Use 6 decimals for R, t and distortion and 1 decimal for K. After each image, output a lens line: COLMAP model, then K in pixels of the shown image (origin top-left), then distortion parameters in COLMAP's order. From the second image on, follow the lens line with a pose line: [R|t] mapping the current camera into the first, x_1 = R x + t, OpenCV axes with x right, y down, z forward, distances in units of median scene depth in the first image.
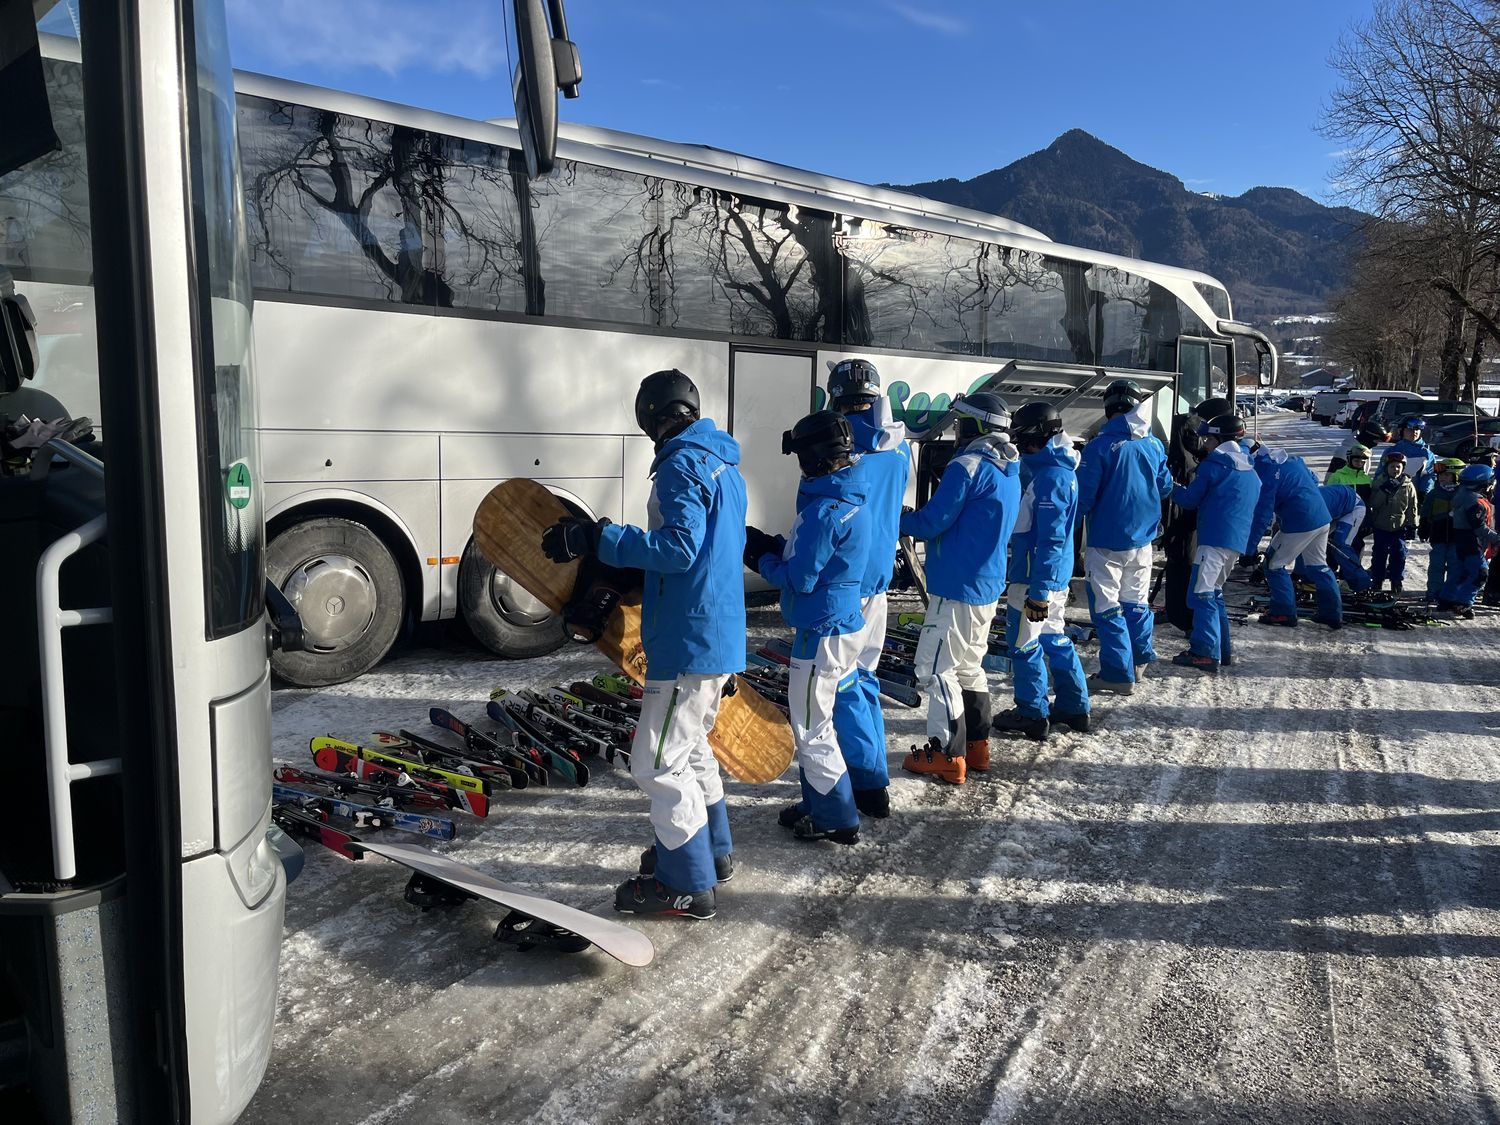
lens RADIAL K [[1133.9, 0, 753.7], [0, 1133.9, 570.8], [0, 0, 1]] dist [0.086657, -0.111104]
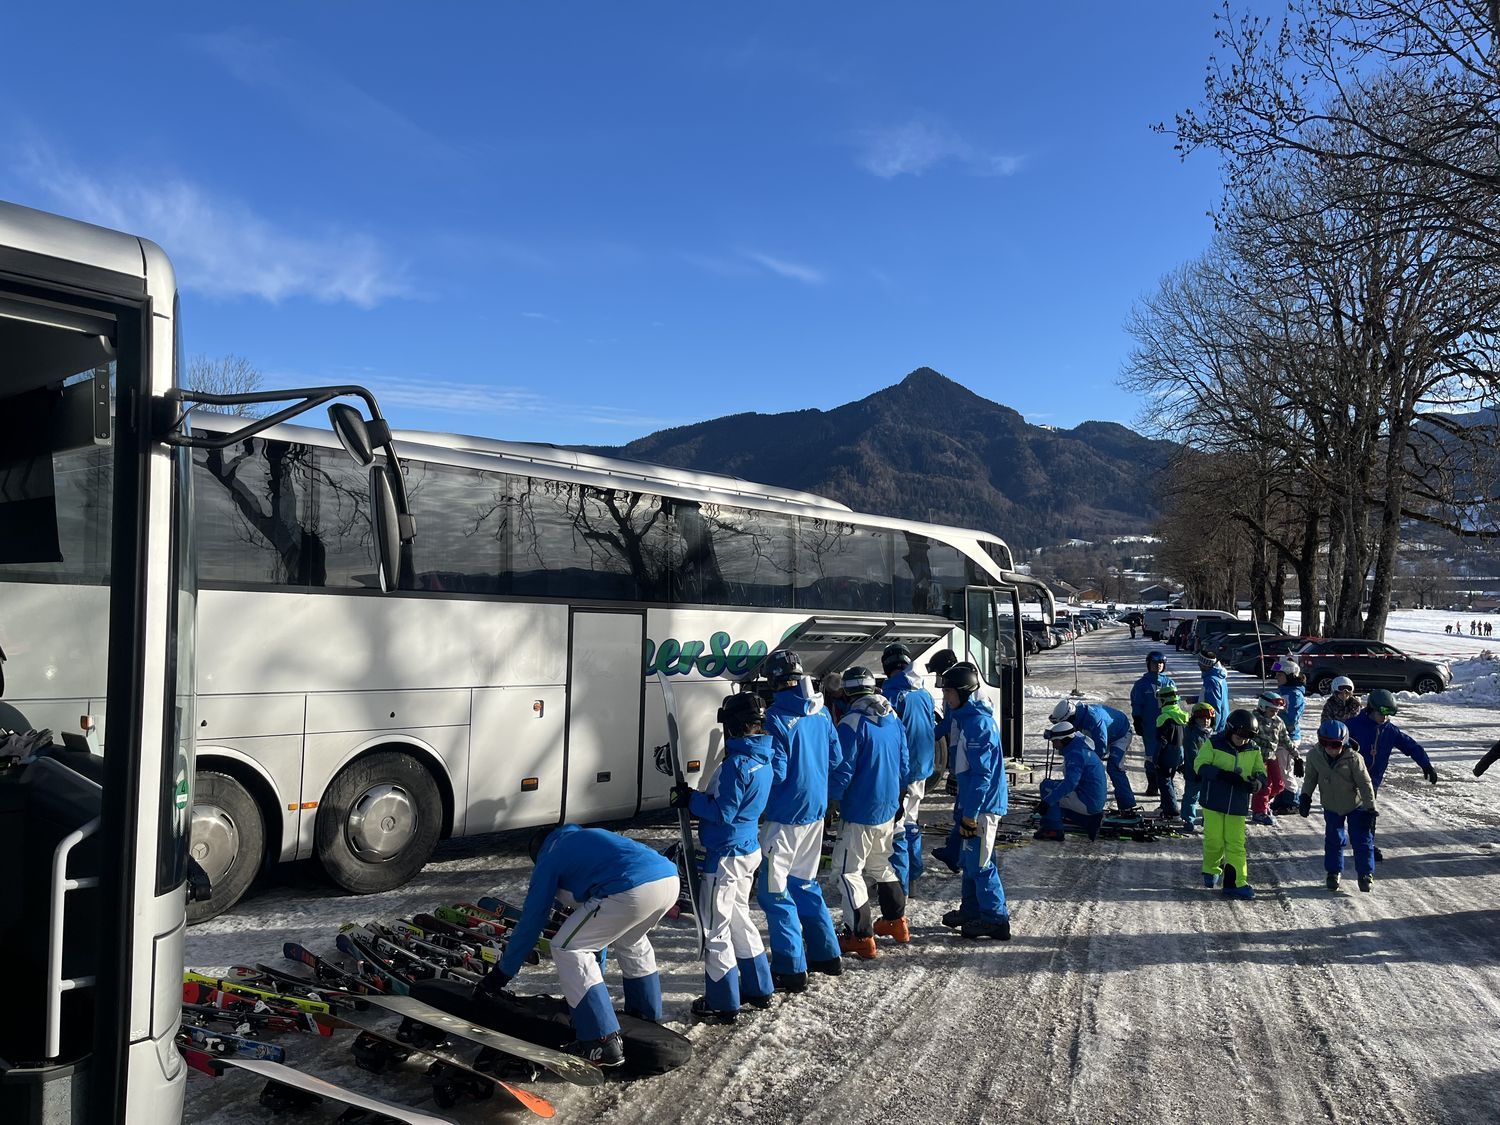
lens RADIAL K [[1133.9, 0, 753.7], [0, 1133.9, 570.8], [0, 0, 1]] dist [0.086657, -0.111104]
pose [[0.993974, -0.001590, 0.109607, 0.048609], [0.021811, 0.982771, -0.183538, -0.020164], [-0.107427, 0.184822, 0.976883, -0.207015]]
